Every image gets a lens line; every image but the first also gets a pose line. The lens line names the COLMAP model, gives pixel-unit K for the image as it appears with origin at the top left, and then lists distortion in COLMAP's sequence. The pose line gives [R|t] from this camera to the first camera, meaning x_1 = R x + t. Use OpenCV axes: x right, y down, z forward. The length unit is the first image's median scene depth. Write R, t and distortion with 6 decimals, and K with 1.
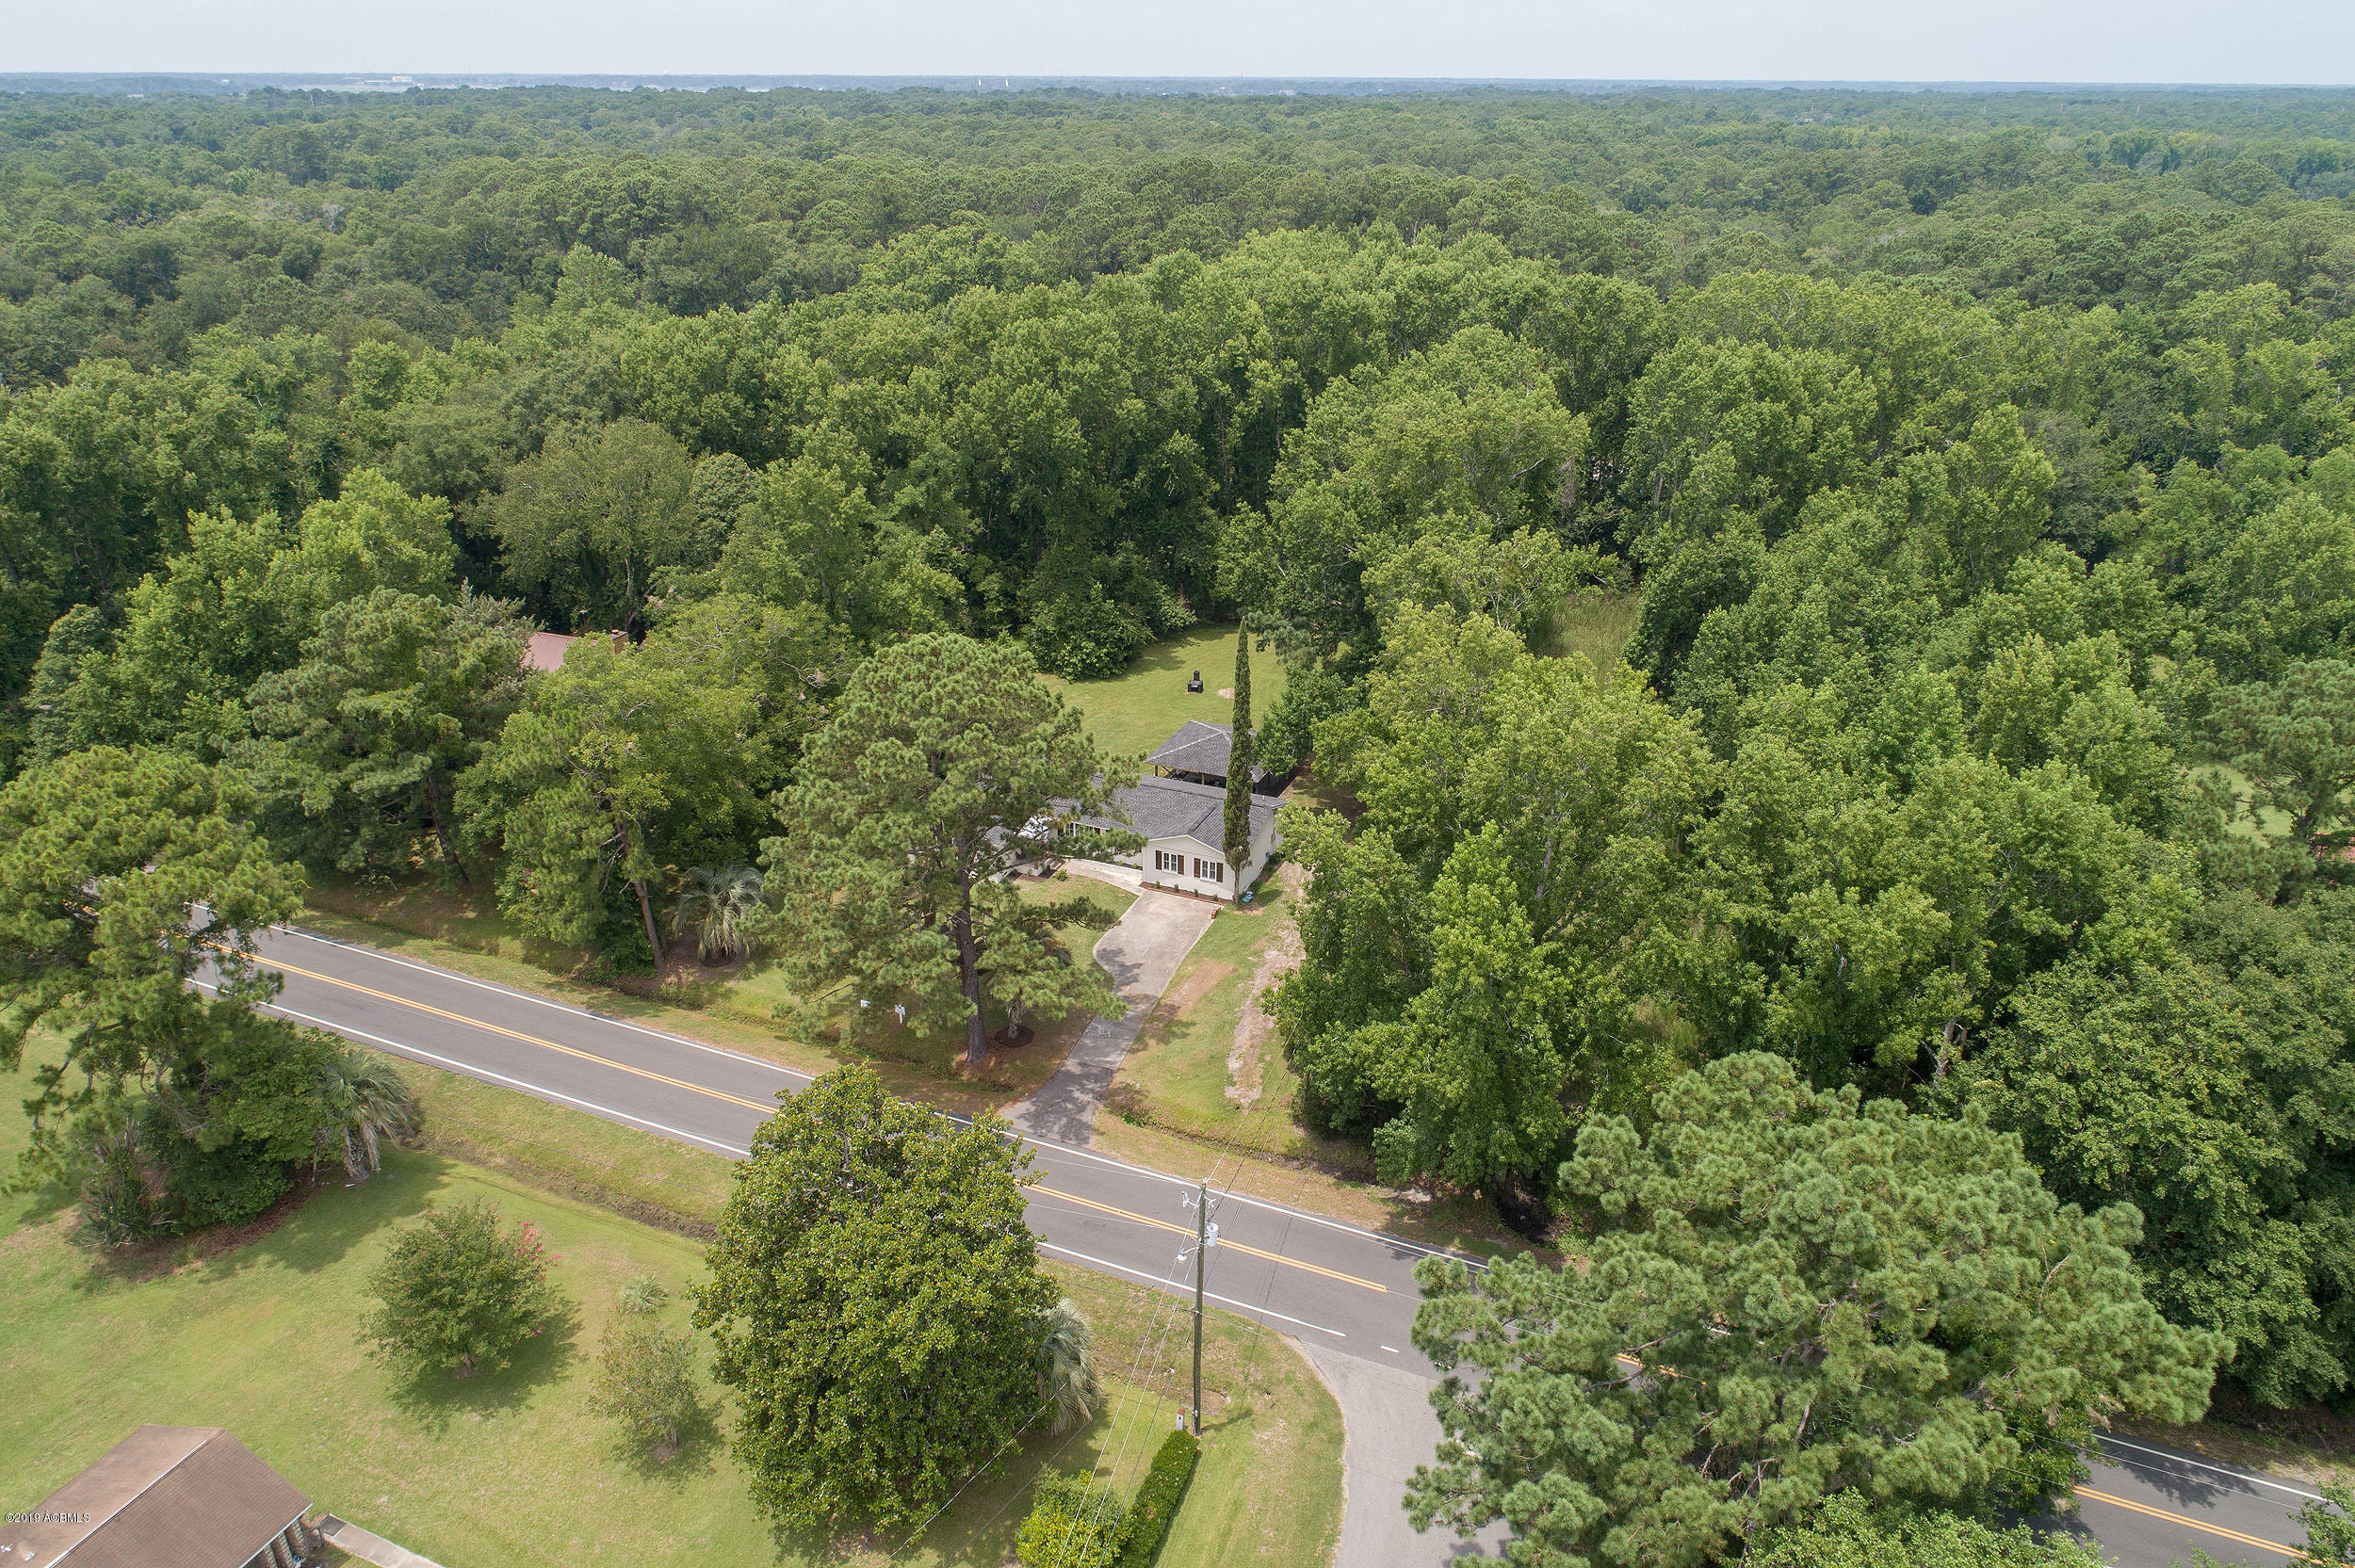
lens RADIAL K [[1567.5, 0, 1177.5], [0, 1567.5, 784.0], [0, 0, 1]] dist [-0.007837, 0.006998]
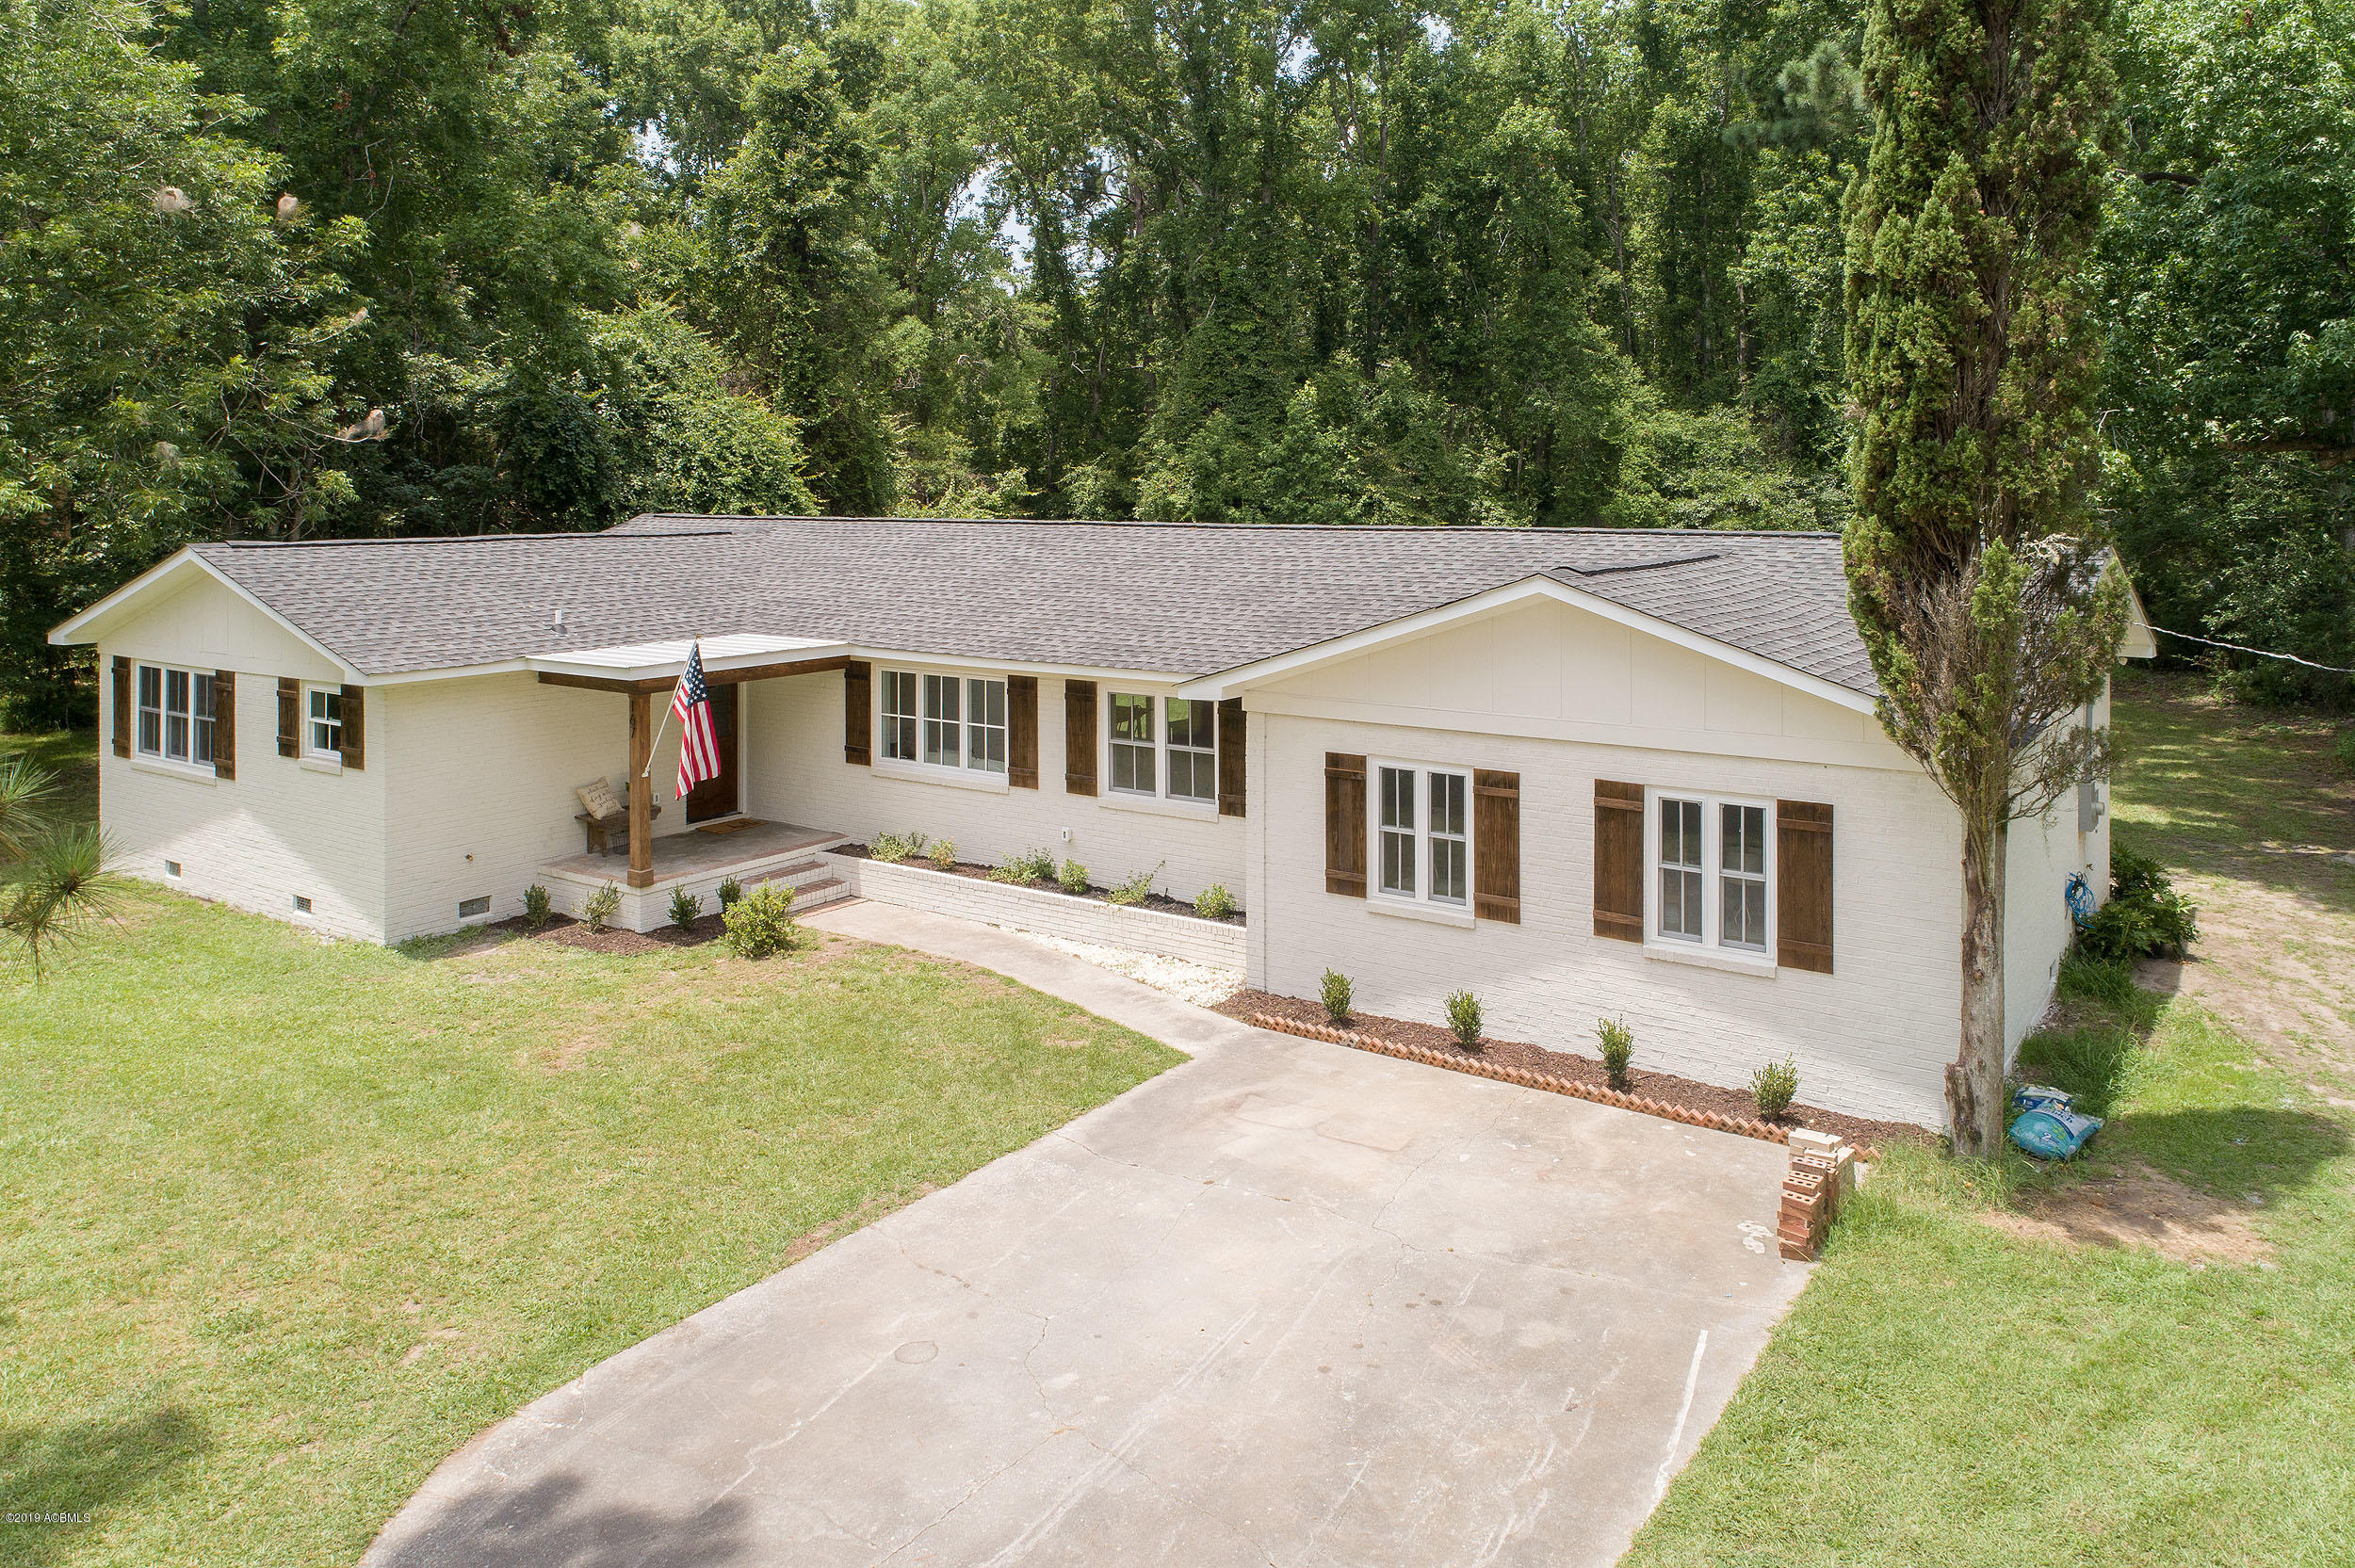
lens RADIAL K [[1567.5, 0, 1177.5], [0, 1567.5, 784.0], [0, 0, 1]] dist [-0.007837, 0.006998]
pose [[0.975241, -0.000857, -0.221143, 0.005157], [-0.051730, 0.971364, -0.231896, 0.079547], [0.215009, 0.237594, 0.947270, 0.858701]]
